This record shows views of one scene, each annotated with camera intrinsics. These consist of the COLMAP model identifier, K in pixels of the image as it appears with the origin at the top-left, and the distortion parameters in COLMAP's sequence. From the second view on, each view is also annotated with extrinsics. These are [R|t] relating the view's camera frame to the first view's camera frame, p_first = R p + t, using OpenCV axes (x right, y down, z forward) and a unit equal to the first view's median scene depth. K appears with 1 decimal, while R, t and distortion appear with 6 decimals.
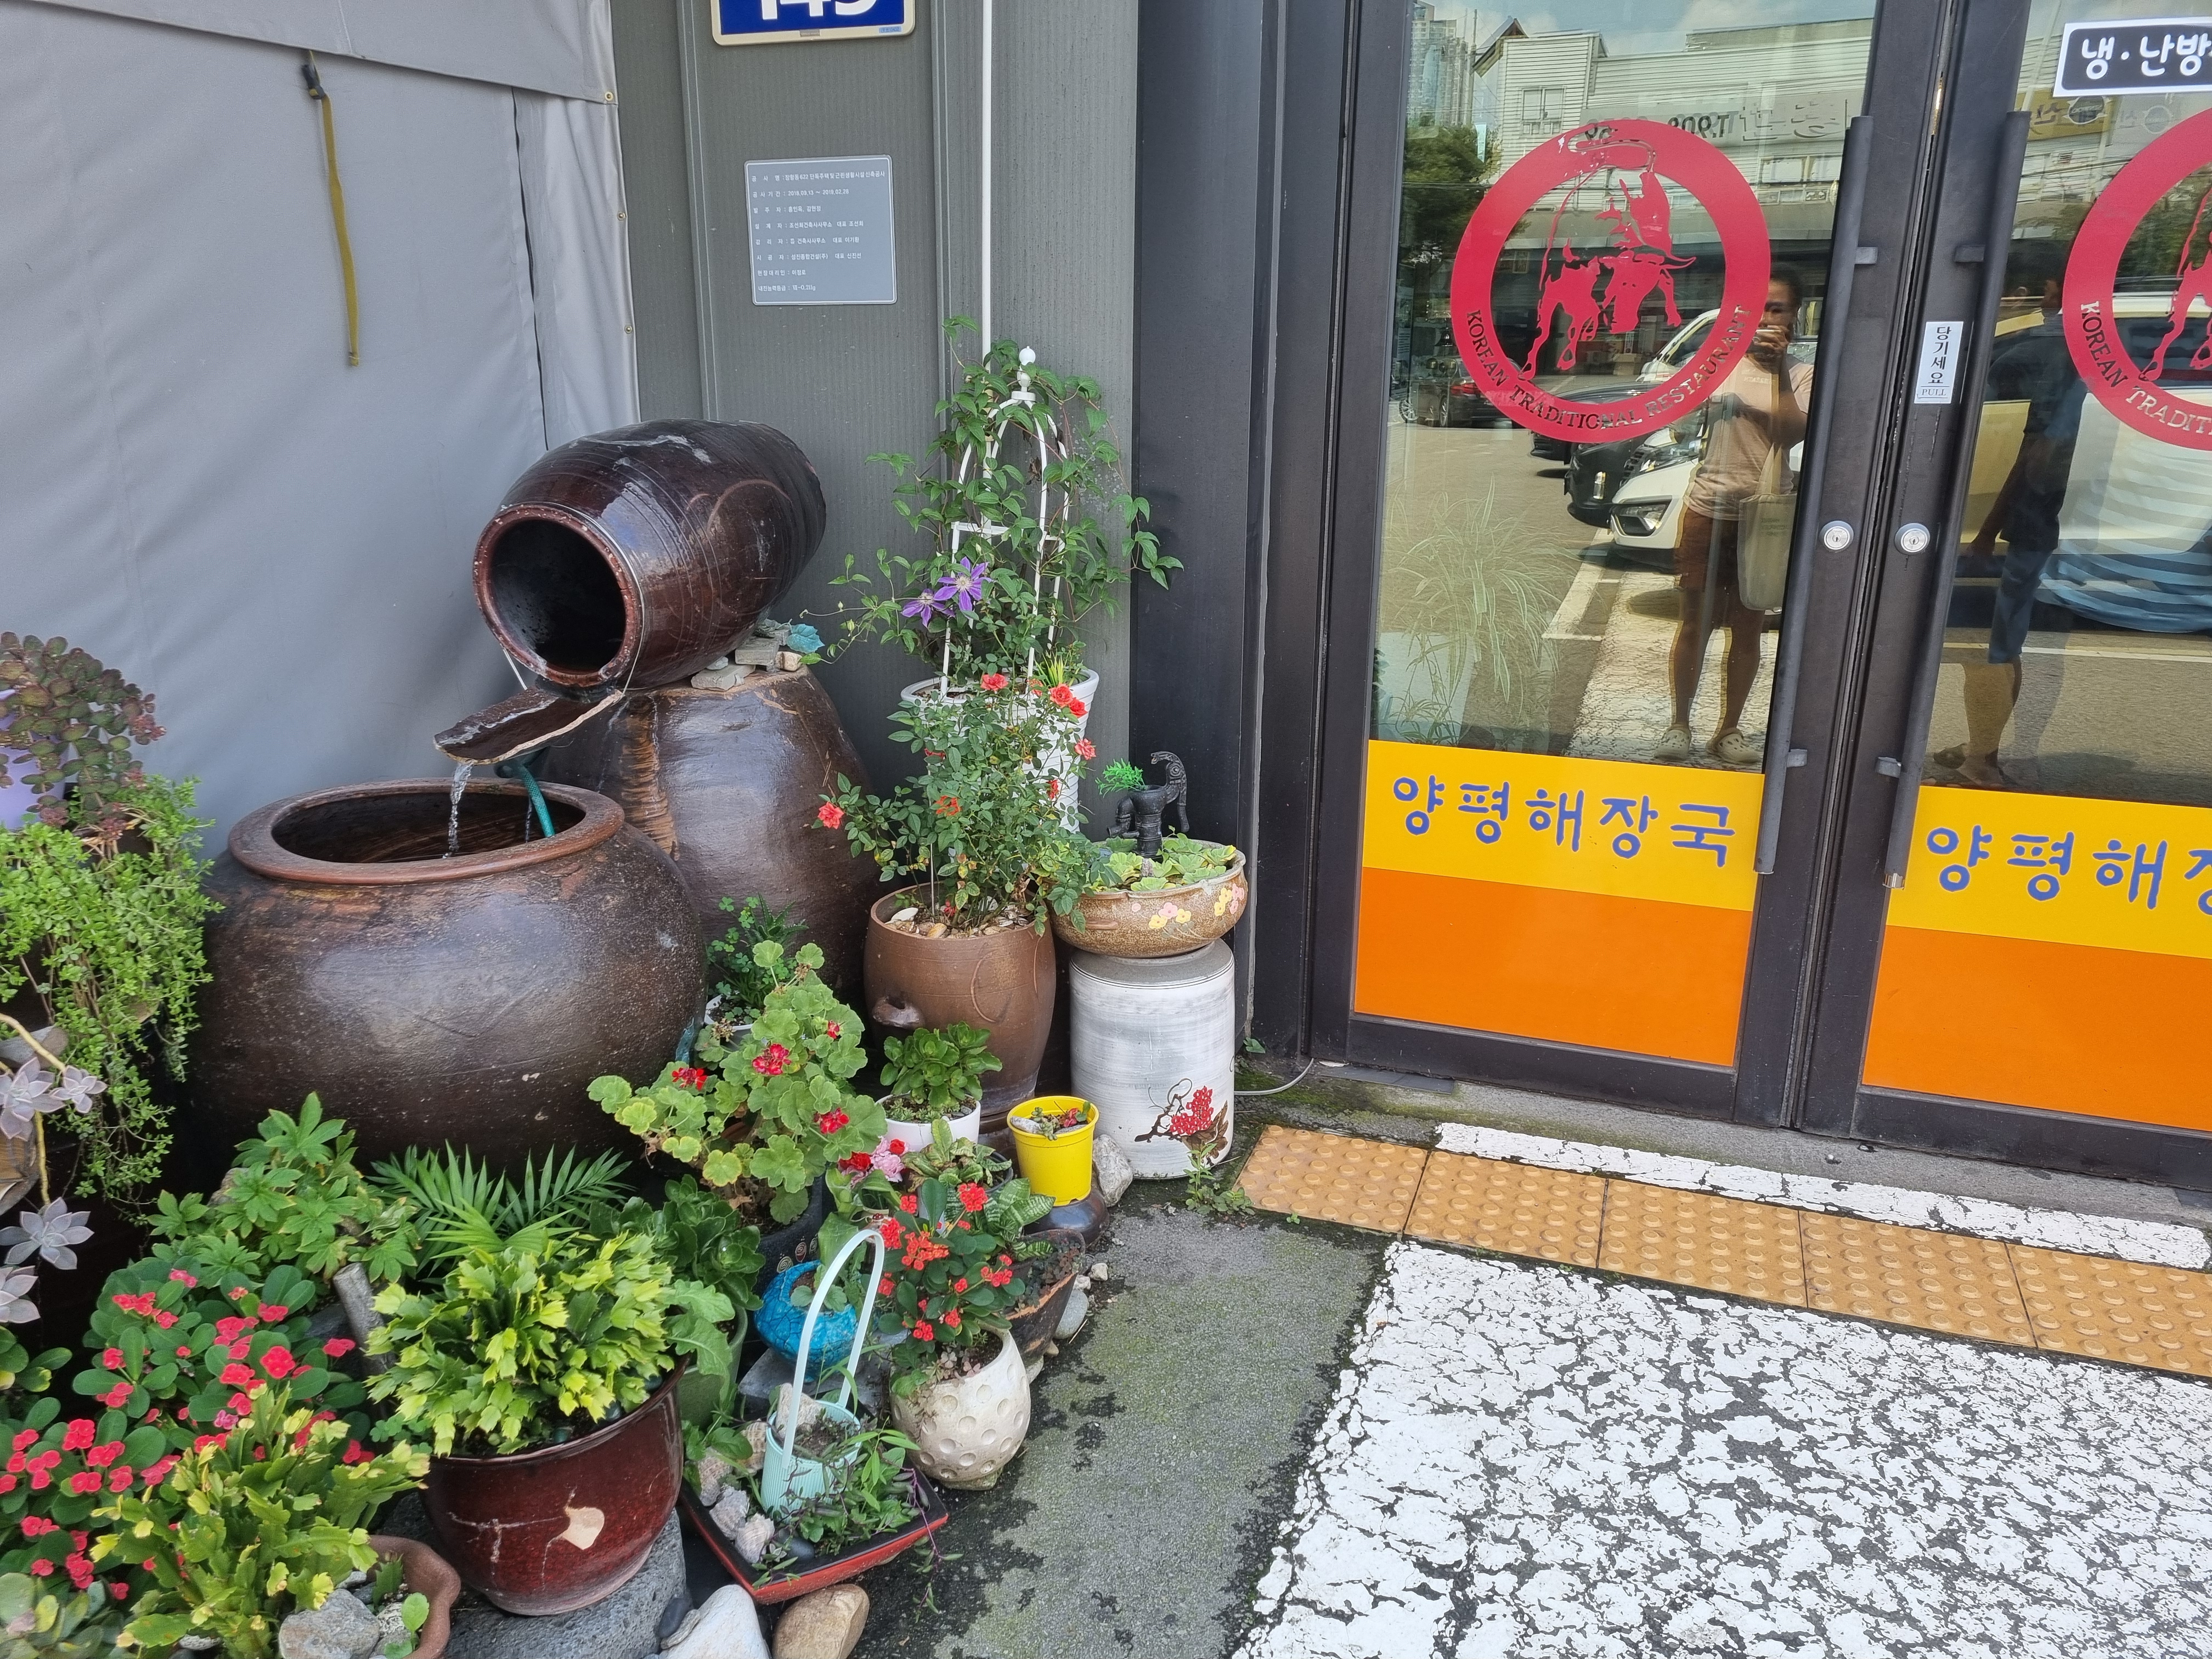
lens RADIAL K [[1649.4, 0, 1106.4], [0, 1649.4, 836.9], [0, 0, 1]] dist [0.080032, -0.058211]
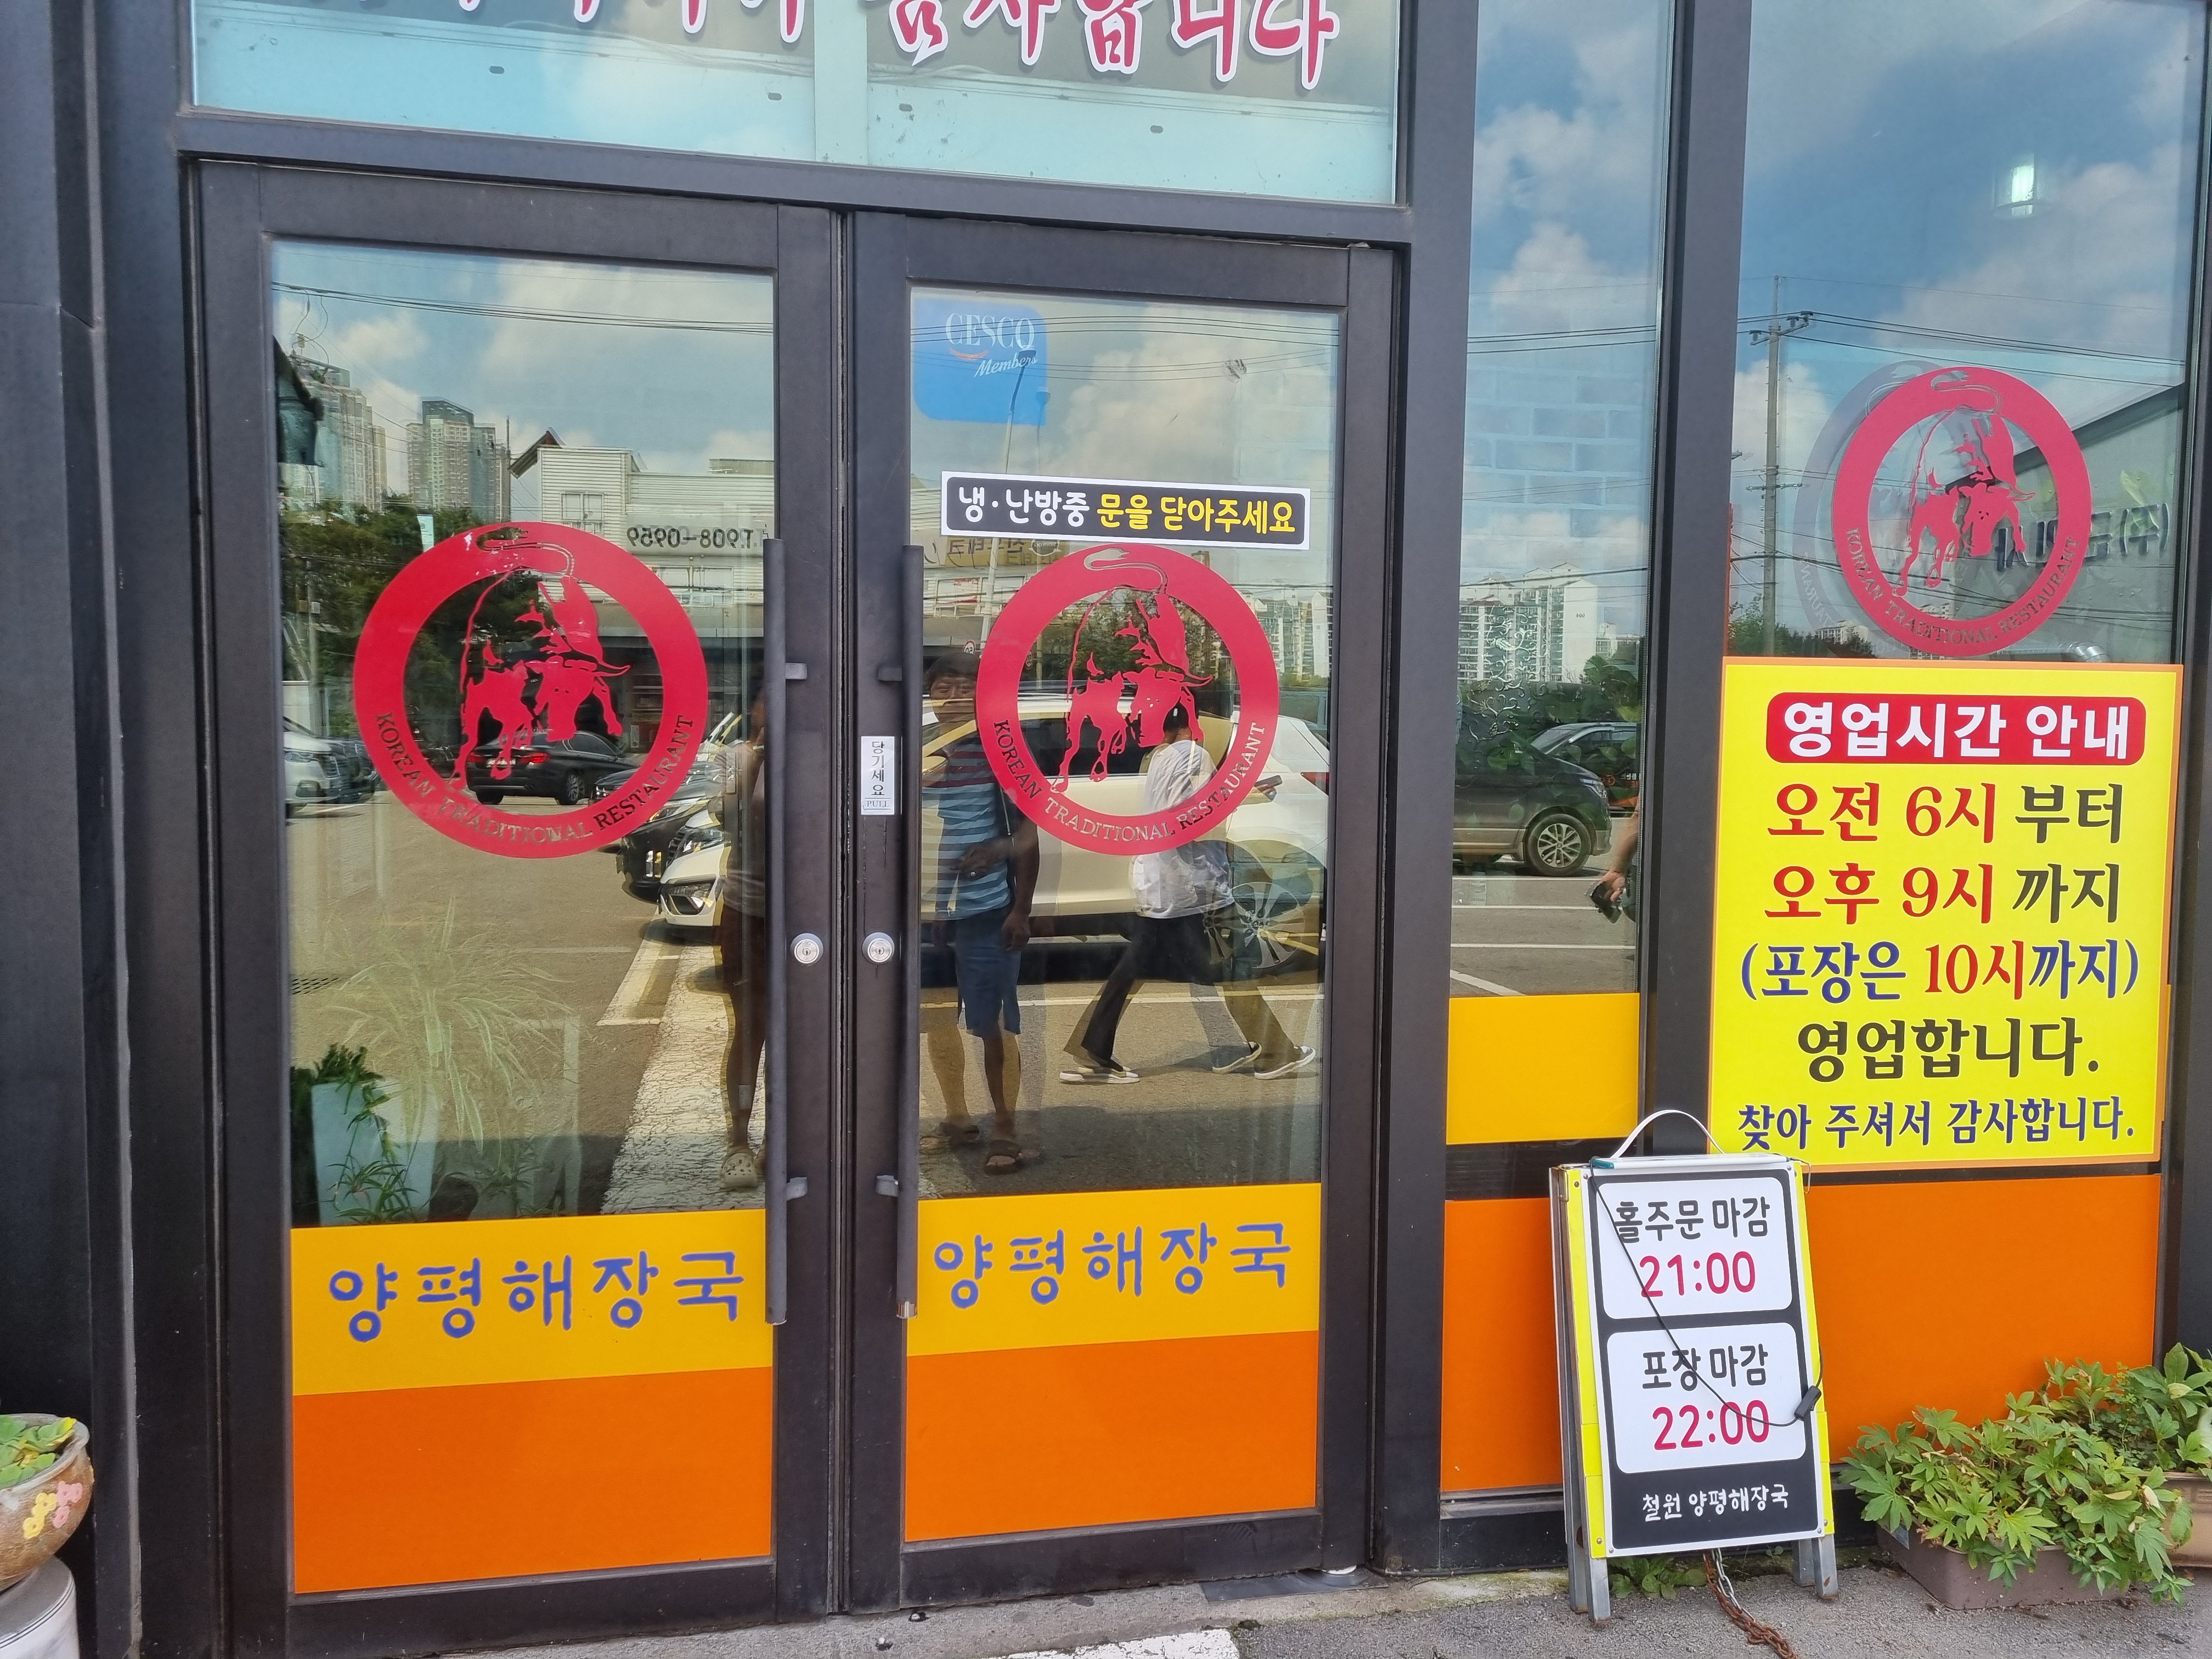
lens RADIAL K [[1654.8, 0, 1106.0], [0, 1654.8, 829.5], [0, 0, 1]] dist [0.080102, 0.001004]
pose [[0.858793, -0.029396, 0.511479, 0.092936], [0.142117, 0.972841, -0.182708, -0.044982], [-0.492217, 0.229598, 0.839647, 0.099551]]
